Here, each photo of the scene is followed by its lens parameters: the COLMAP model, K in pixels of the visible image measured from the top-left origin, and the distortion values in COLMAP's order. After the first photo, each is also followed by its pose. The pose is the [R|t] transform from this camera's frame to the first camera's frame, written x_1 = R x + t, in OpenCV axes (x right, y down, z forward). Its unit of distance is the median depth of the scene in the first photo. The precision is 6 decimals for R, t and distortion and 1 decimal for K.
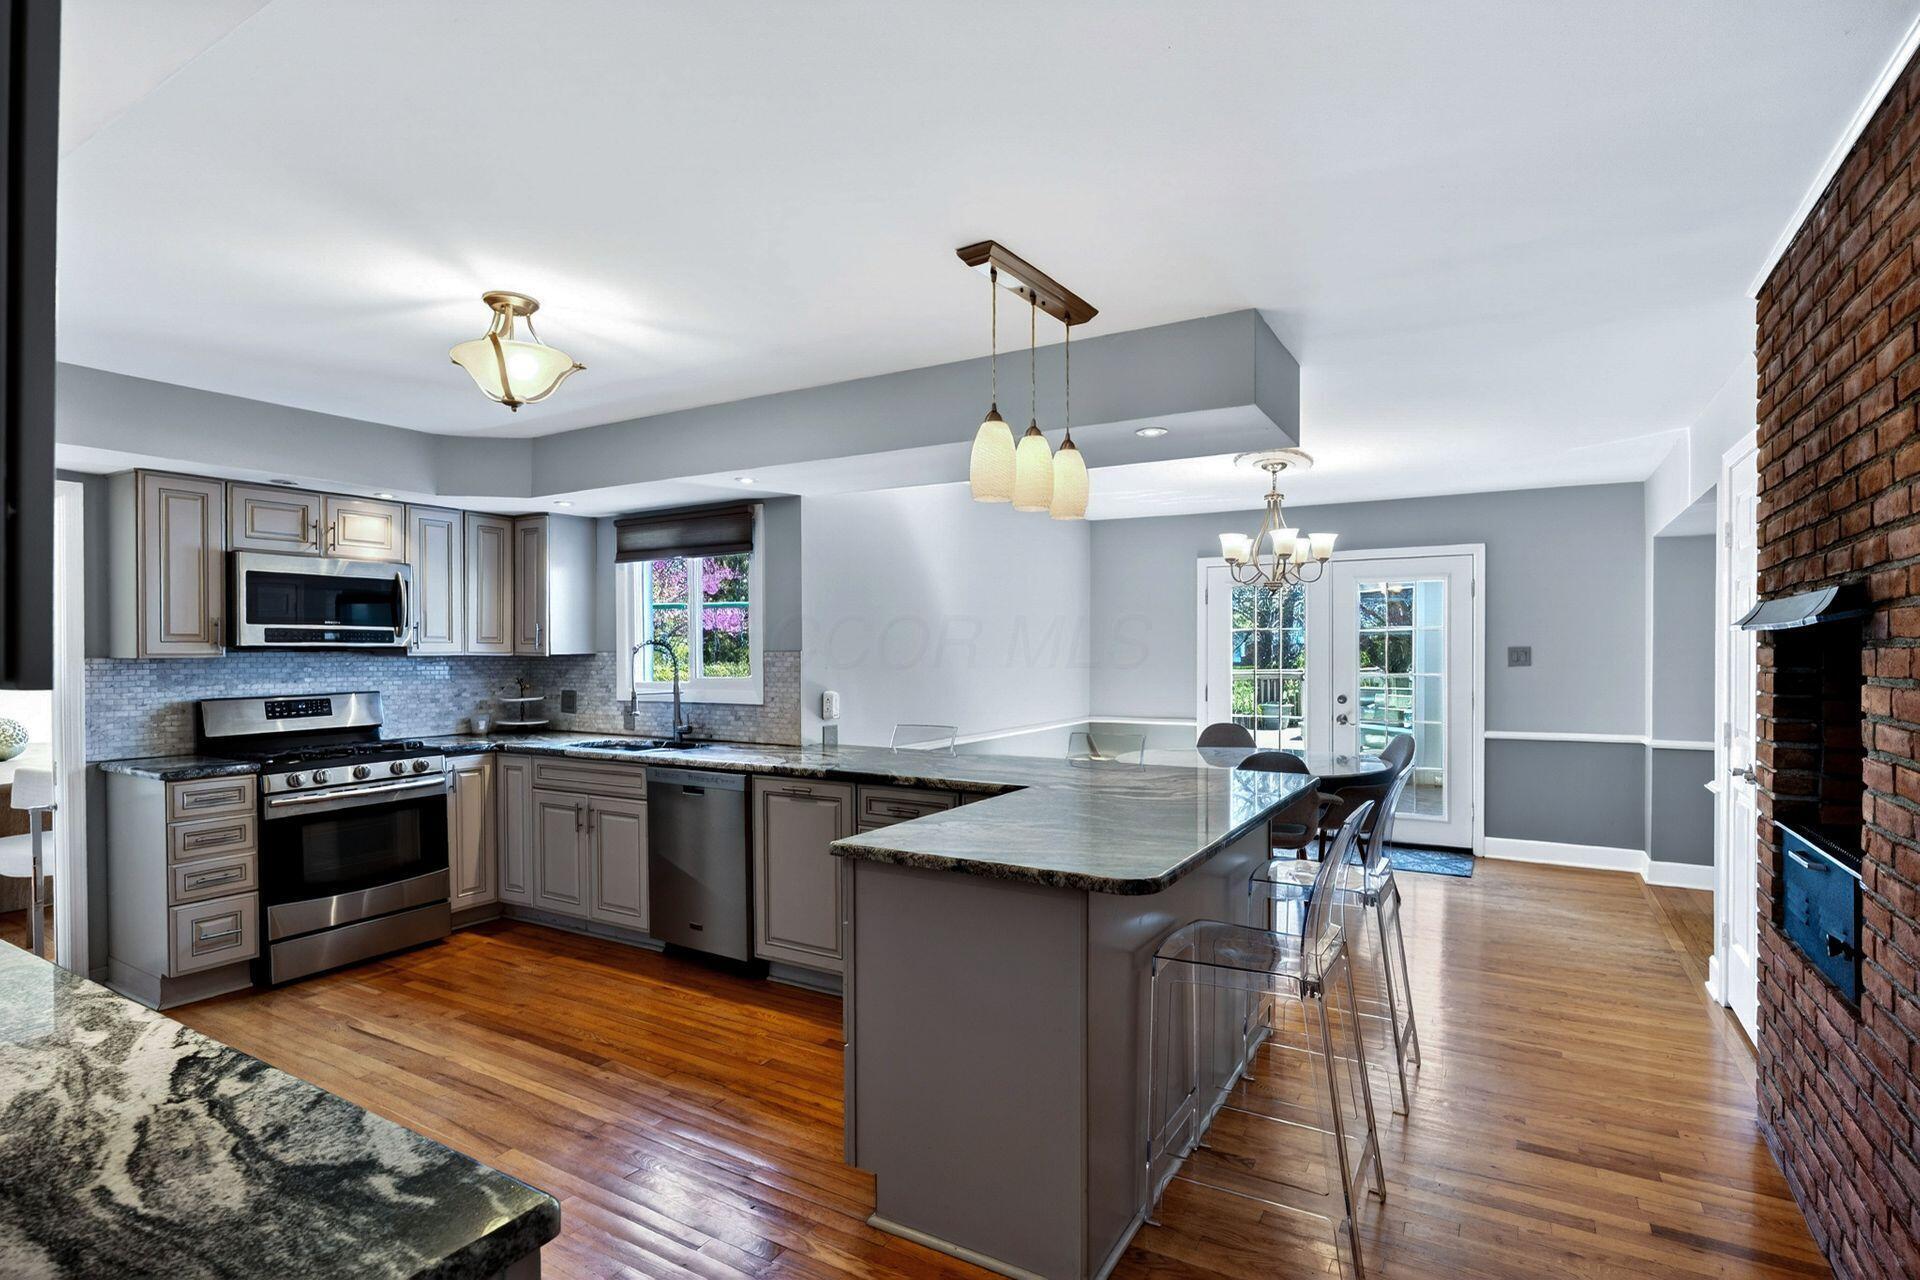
lens RADIAL K [[965.7, 0, 955.5], [0, 965.7, 646.9], [0, 0, 1]] dist [0.000908, -0.000253]
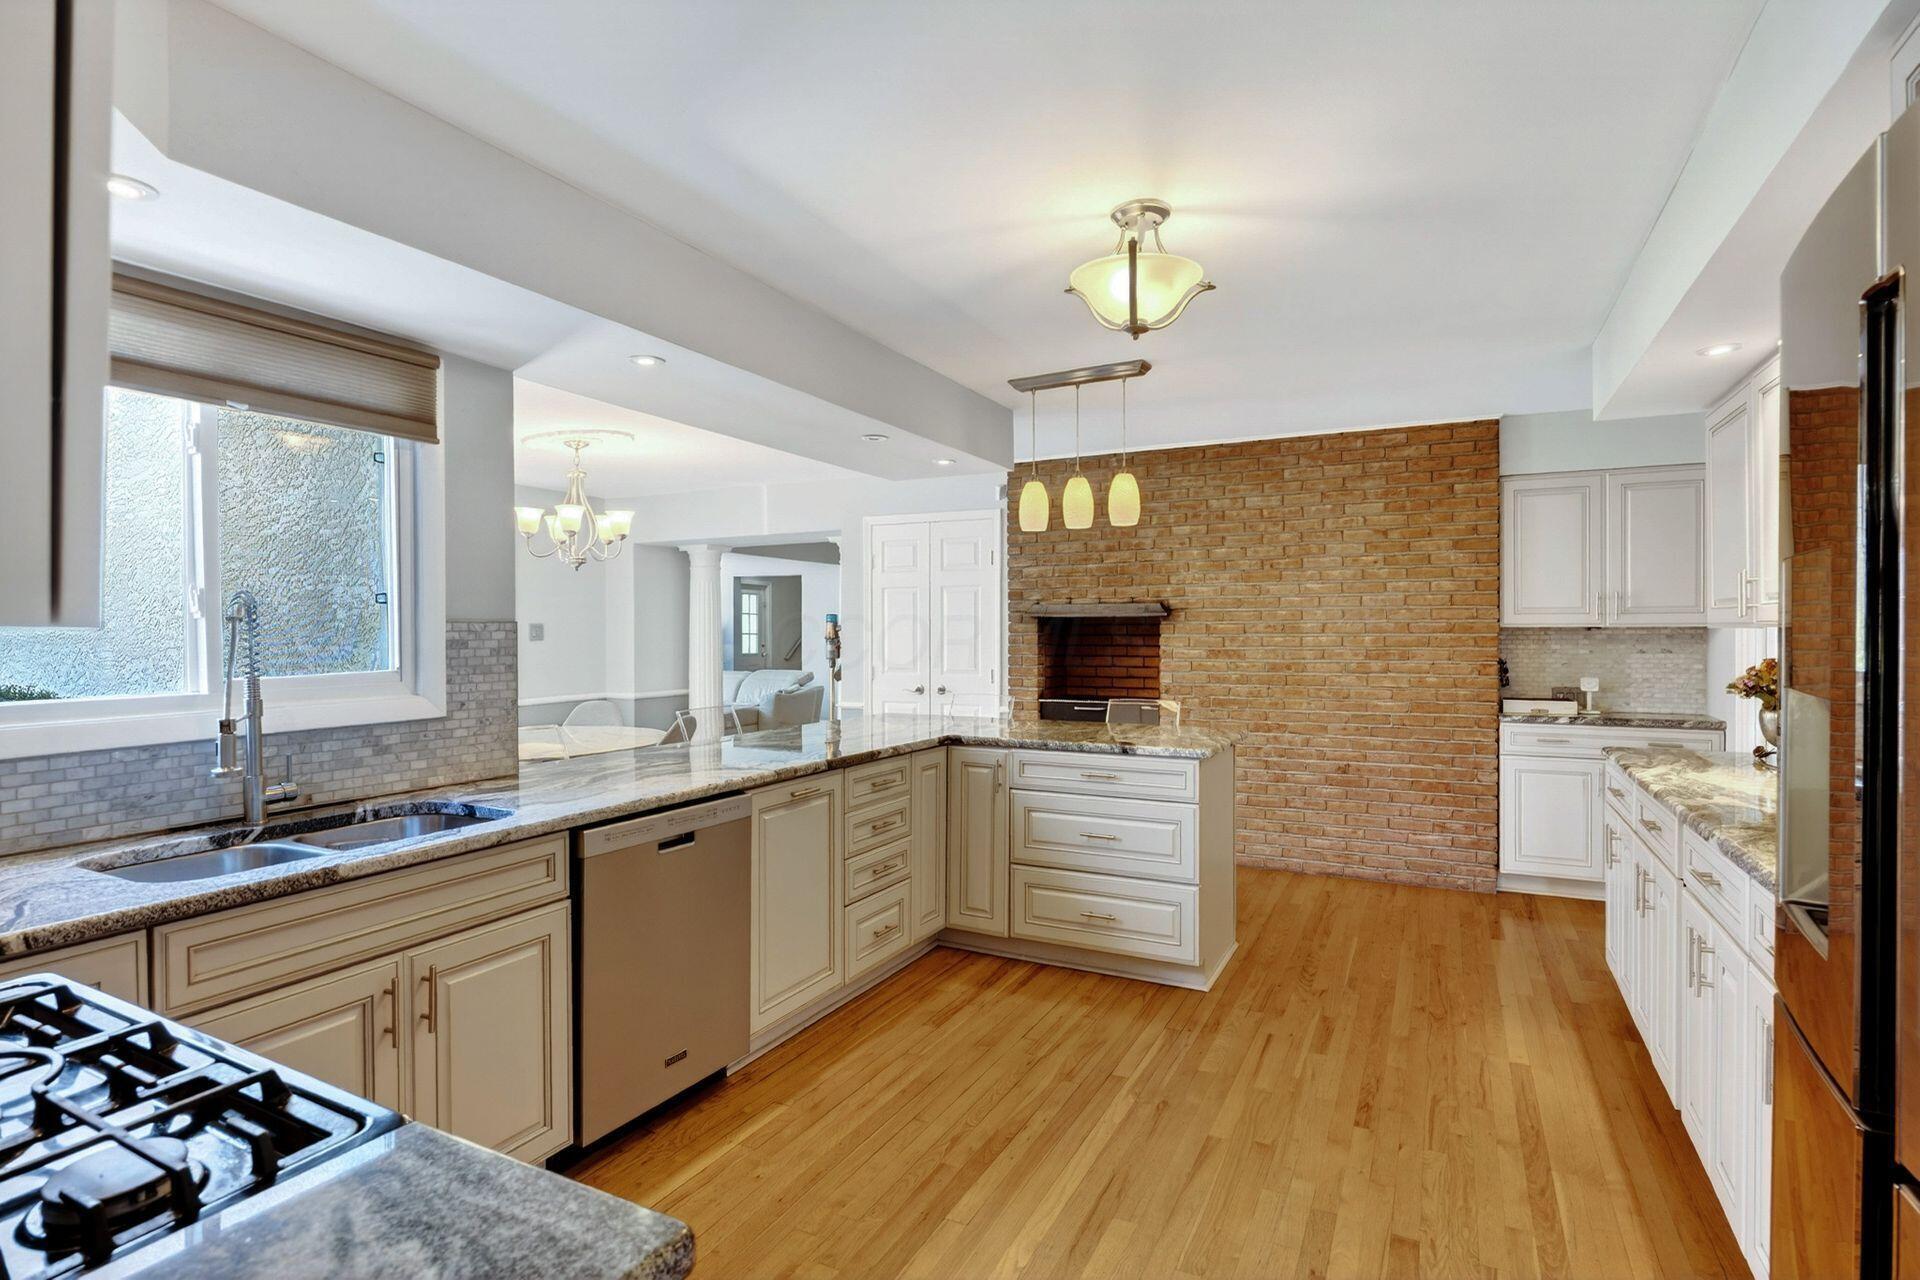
lens RADIAL K [[965.7, 0, 962.8], [0, 965.7, 636.5], [0, 0, 1]] dist [0.000908, -0.000253]
pose [[-0.070196, -0.005973, 0.997515, -0.589444], [0.000156, 0.999982, 0.005999, 0.007494], [-0.997533, 0.000576, -0.070194, 0.555393]]
